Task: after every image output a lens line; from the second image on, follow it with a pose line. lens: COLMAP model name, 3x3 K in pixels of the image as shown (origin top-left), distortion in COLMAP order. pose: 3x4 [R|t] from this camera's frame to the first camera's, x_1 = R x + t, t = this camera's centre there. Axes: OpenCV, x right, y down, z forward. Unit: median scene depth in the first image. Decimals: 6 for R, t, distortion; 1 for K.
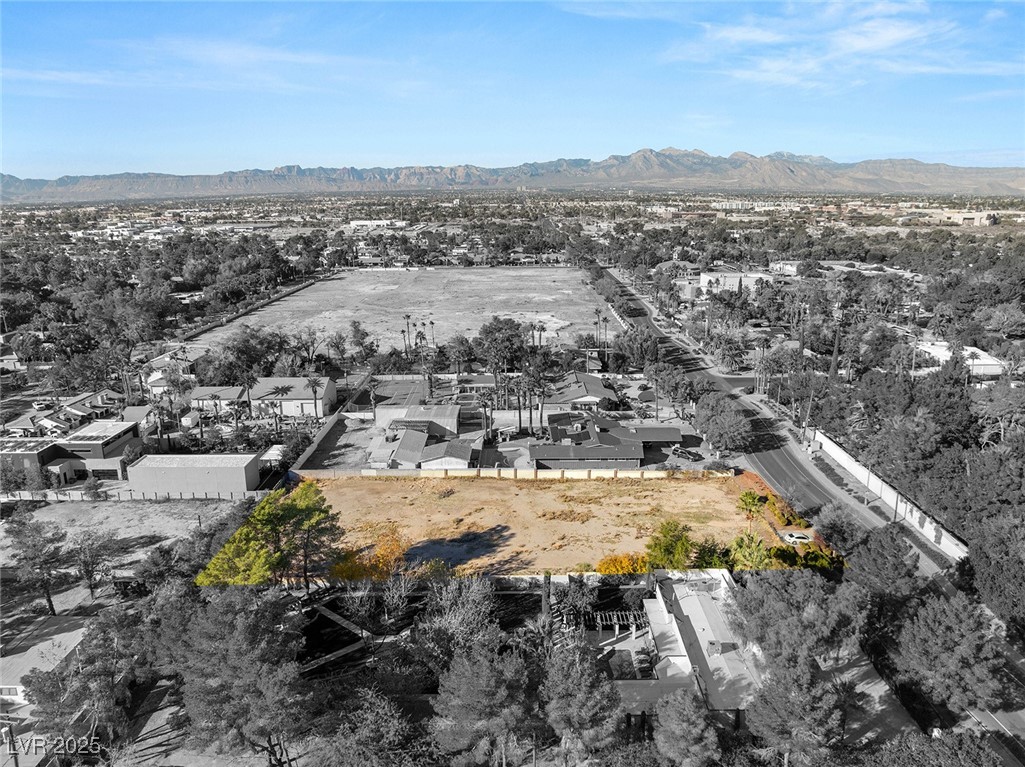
lens RADIAL K [[737.6, 0, 519.8], [0, 737.6, 379.5], [0, 0, 1]] dist [-0.038045, 0.001094]
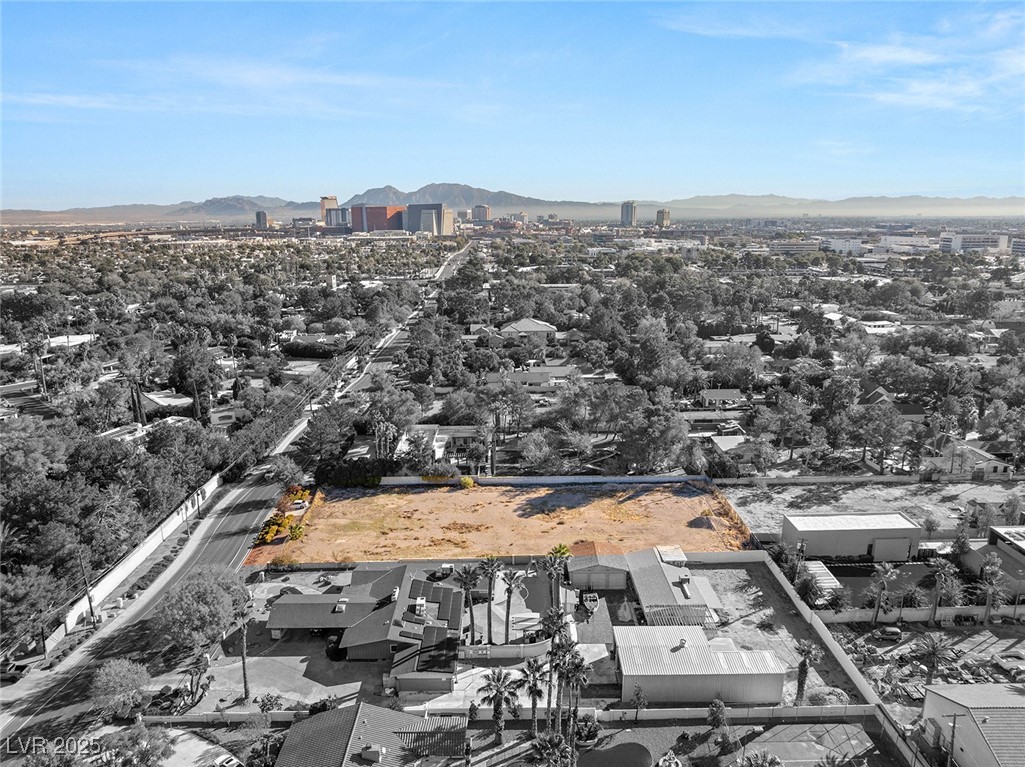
lens RADIAL K [[713.4, 0, 512.5], [0, 713.4, 383.5], [0, 0, 1]] dist [-0.040674, -0.000032]
pose [[-0.999811, 0.019425, -0.001045, -0.008552], [0.016740, 0.886489, 0.462446, -0.446591], [0.009909, 0.462341, -0.886647, 1.614830]]
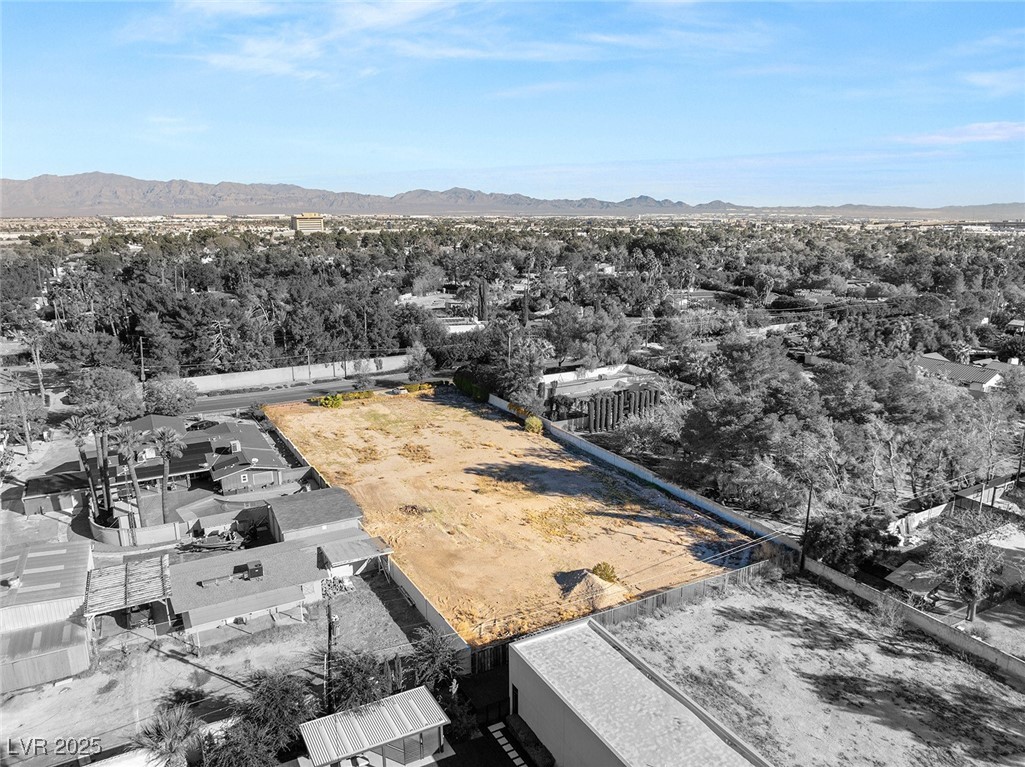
lens RADIAL K [[723.8, 0, 516.8], [0, 723.8, 381.2], [0, 0, 1]] dist [-0.041100, -0.002685]
pose [[-0.485365, -0.190279, 0.853355, -0.615837], [0.217559, 0.919046, 0.328669, -0.129939], [-0.846811, 0.345179, -0.404676, 1.050453]]
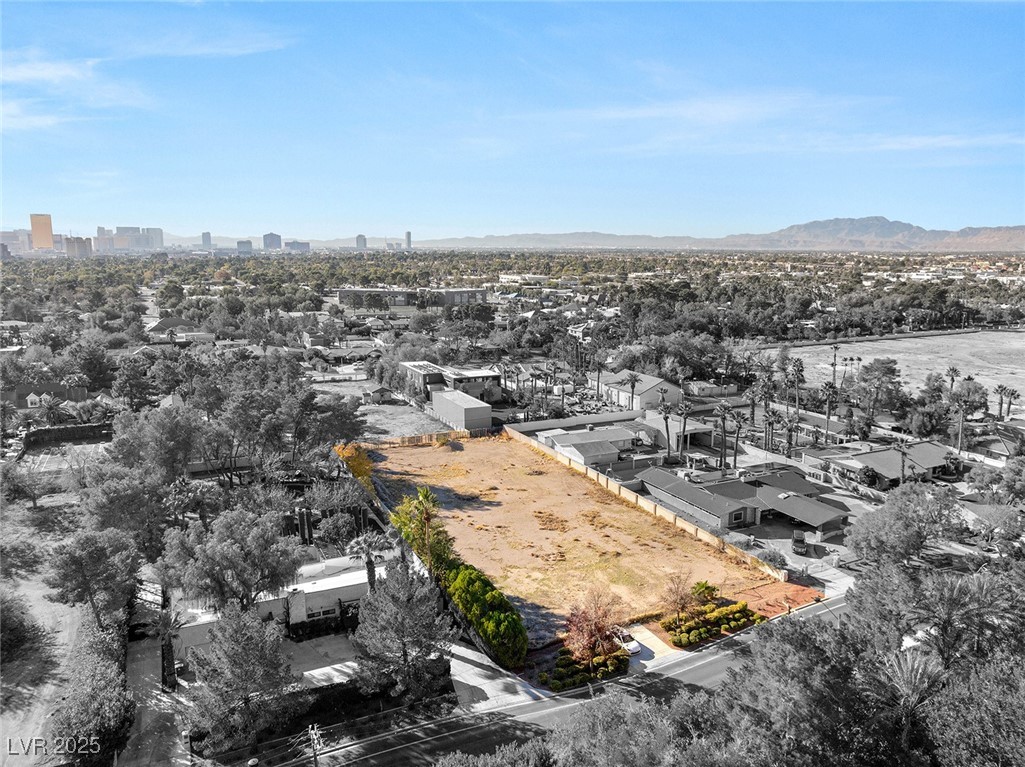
lens RADIAL K [[737.6, 0, 519.8], [0, 737.6, 379.5], [0, 0, 1]] dist [-0.038045, 0.001094]
pose [[0.448824, 0.169037, -0.877487, 0.723936], [-0.229115, 0.970891, 0.069840, -0.039638], [0.863749, 0.169700, 0.474488, 0.423250]]
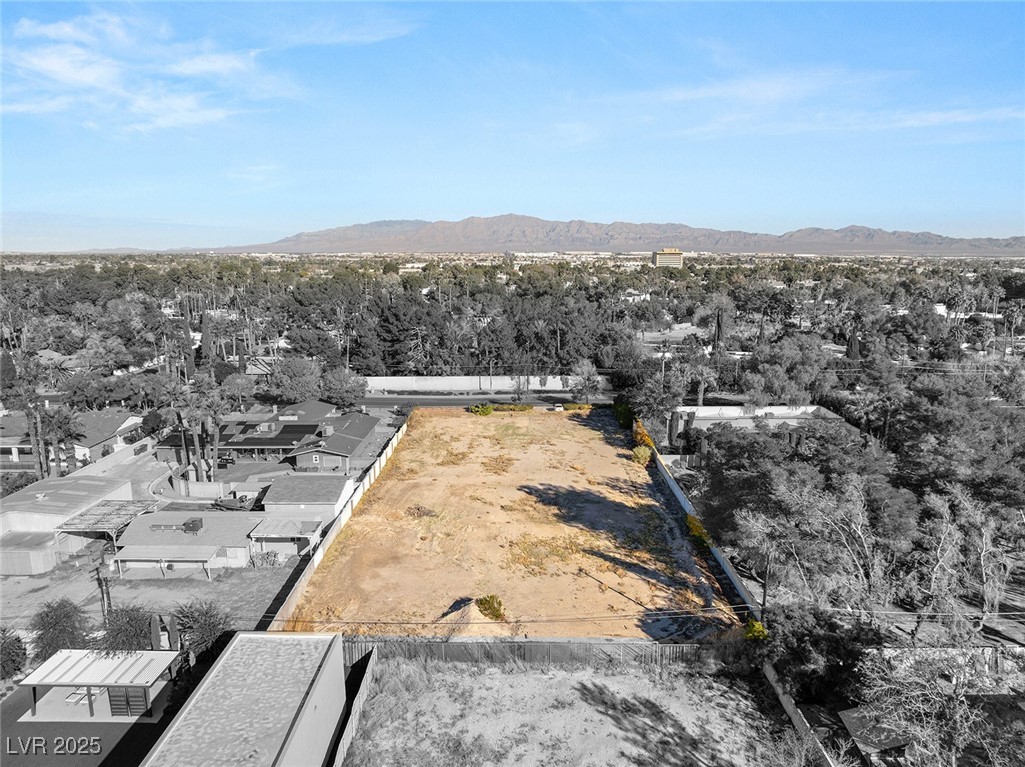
lens RADIAL K [[728.0, 0, 517.2], [0, 728.0, 360.1], [0, 0, 1]] dist [-0.037873, 0.006021]
pose [[0.002057, -0.139466, 0.990225, -0.652020], [0.244273, 0.960299, 0.134744, -0.034132], [-0.969704, 0.241608, 0.036043, 0.792914]]
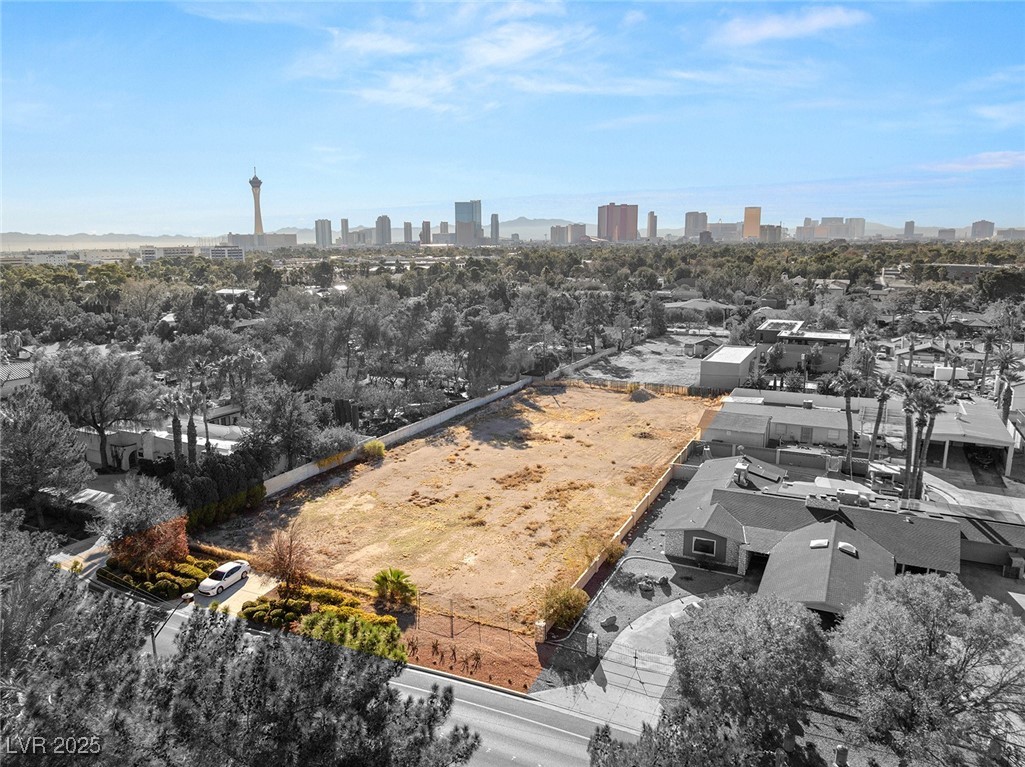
lens RADIAL K [[724.9, 0, 501.9], [0, 724.9, 379.9], [0, 0, 1]] dist [-0.039048, 0.000258]
pose [[-0.451203, 0.179773, -0.874127, 0.571748], [-0.208573, 0.931130, 0.299156, -0.088951], [0.867706, 0.317300, -0.382633, 1.050238]]
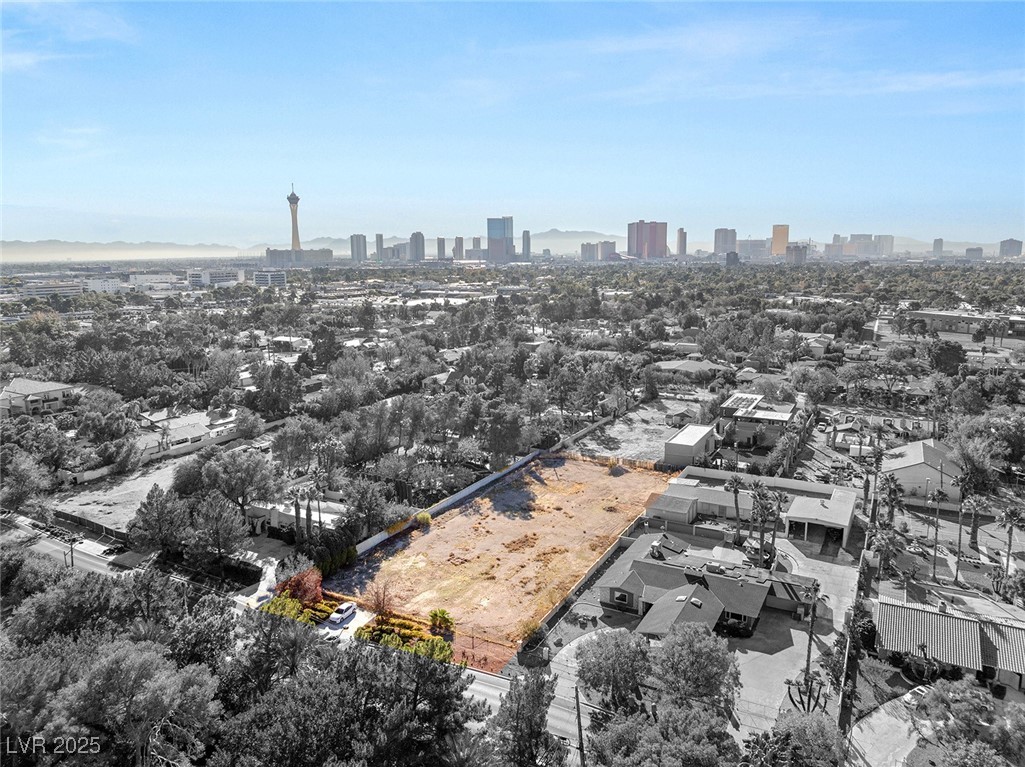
lens RADIAL K [[728.0, 0, 517.2], [0, 728.0, 360.1], [0, 0, 1]] dist [-0.037873, 0.006021]
pose [[-0.471923, 0.141164, -0.870265, 0.815321], [-0.208805, 0.941119, 0.265887, -0.292694], [0.856557, 0.307194, -0.414660, 1.161649]]
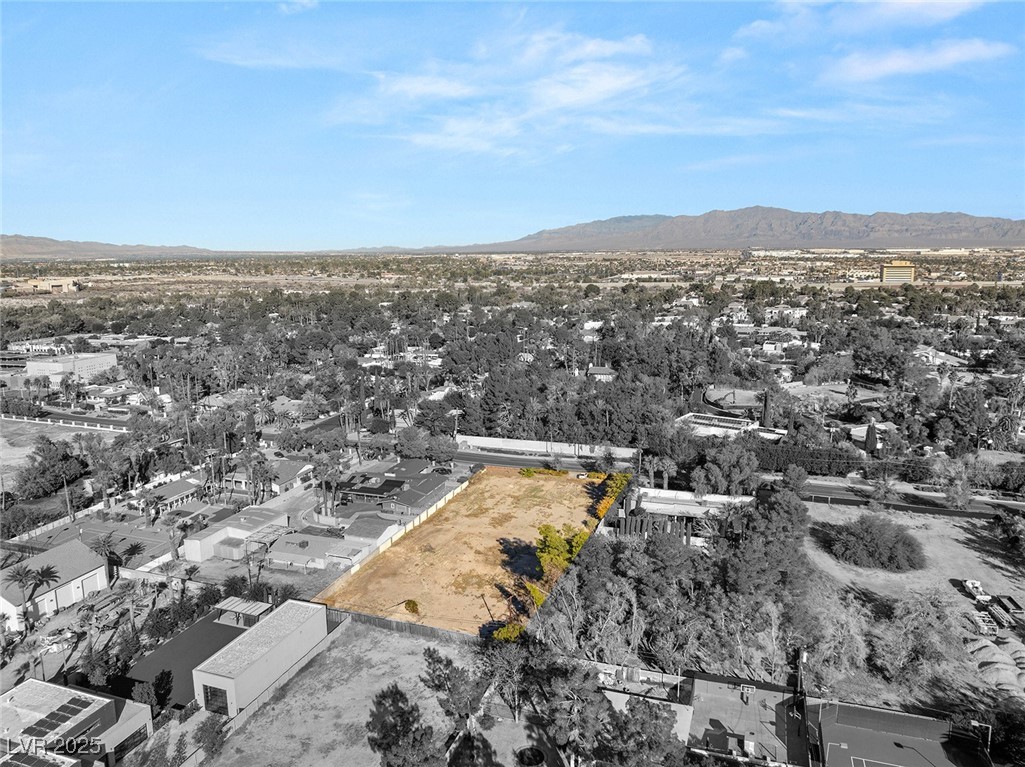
lens RADIAL K [[724.9, 0, 501.9], [0, 724.9, 379.9], [0, 0, 1]] dist [-0.039048, 0.000258]
pose [[0.336832, -0.163837, 0.927201, -0.966607], [0.239162, 0.967336, 0.084046, -0.149312], [-0.910684, 0.193441, 0.365013, 0.402370]]
